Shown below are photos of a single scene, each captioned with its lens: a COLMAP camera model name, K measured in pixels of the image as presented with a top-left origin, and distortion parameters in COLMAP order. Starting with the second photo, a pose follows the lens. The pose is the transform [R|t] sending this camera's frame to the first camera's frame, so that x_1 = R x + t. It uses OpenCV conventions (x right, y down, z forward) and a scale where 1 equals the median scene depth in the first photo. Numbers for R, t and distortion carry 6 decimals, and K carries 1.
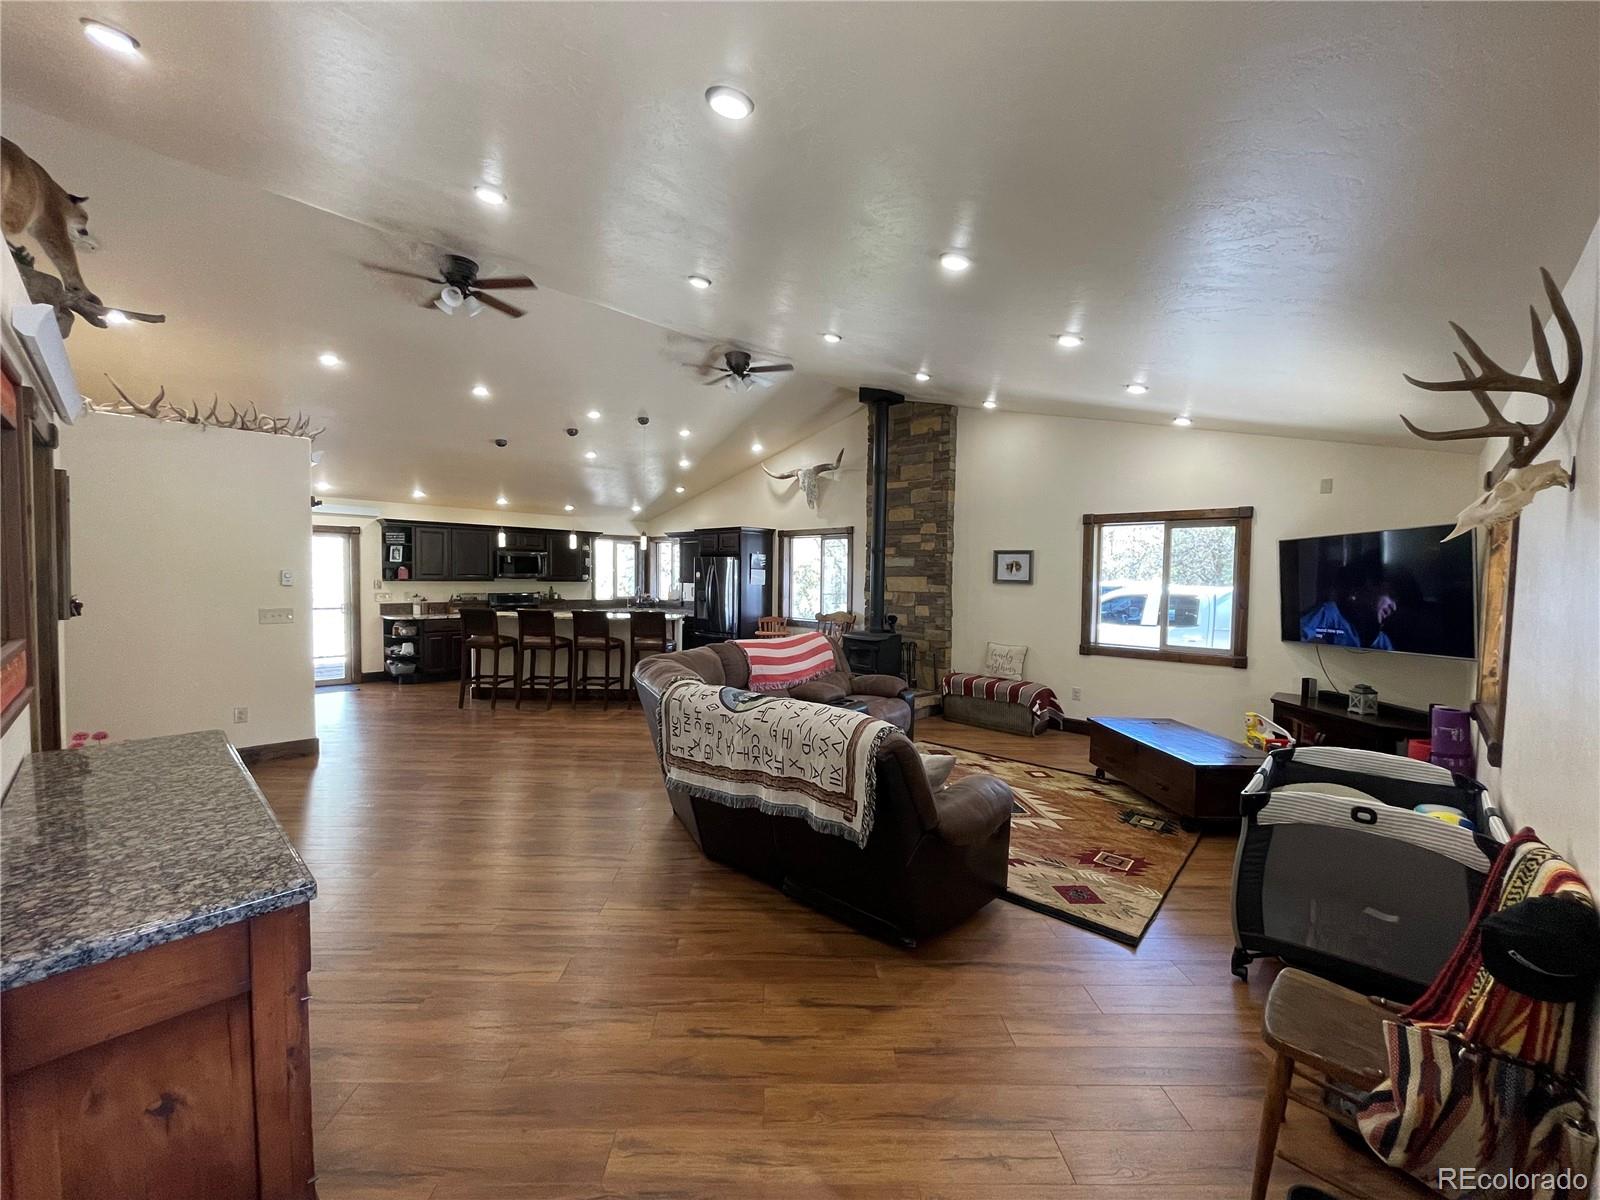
lens RADIAL K [[649.0, 0, 792.2], [0, 649.0, 603.7], [0, 0, 1]] dist [-0.000231, -0.000472]
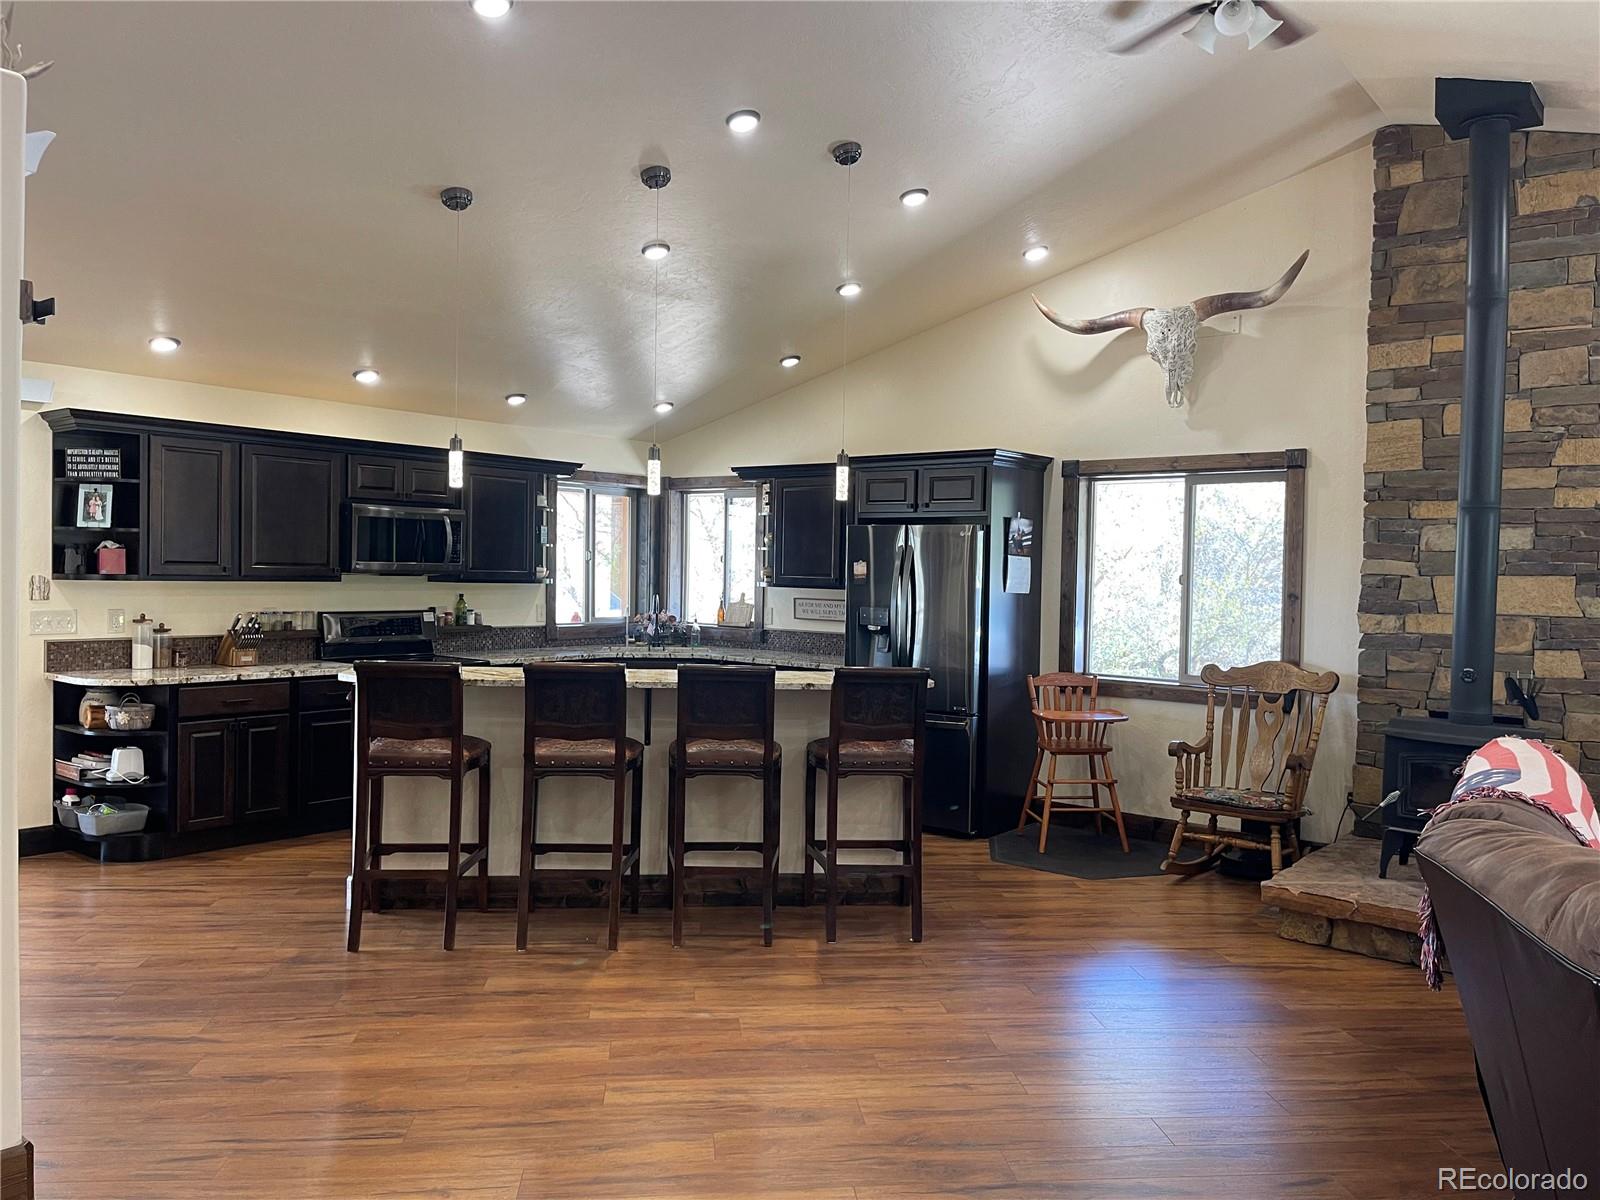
lens RADIAL K [[1225.4, 0, 801.3], [0, 1225.4, 596.0], [0, 0, 1]] dist [0.013909, -0.001550]
pose [[0.995583, 0.004353, 0.093785, -0.273170], [-0.002194, 0.999730, -0.023112, -0.010247], [-0.093860, 0.022804, 0.995324, 0.263657]]
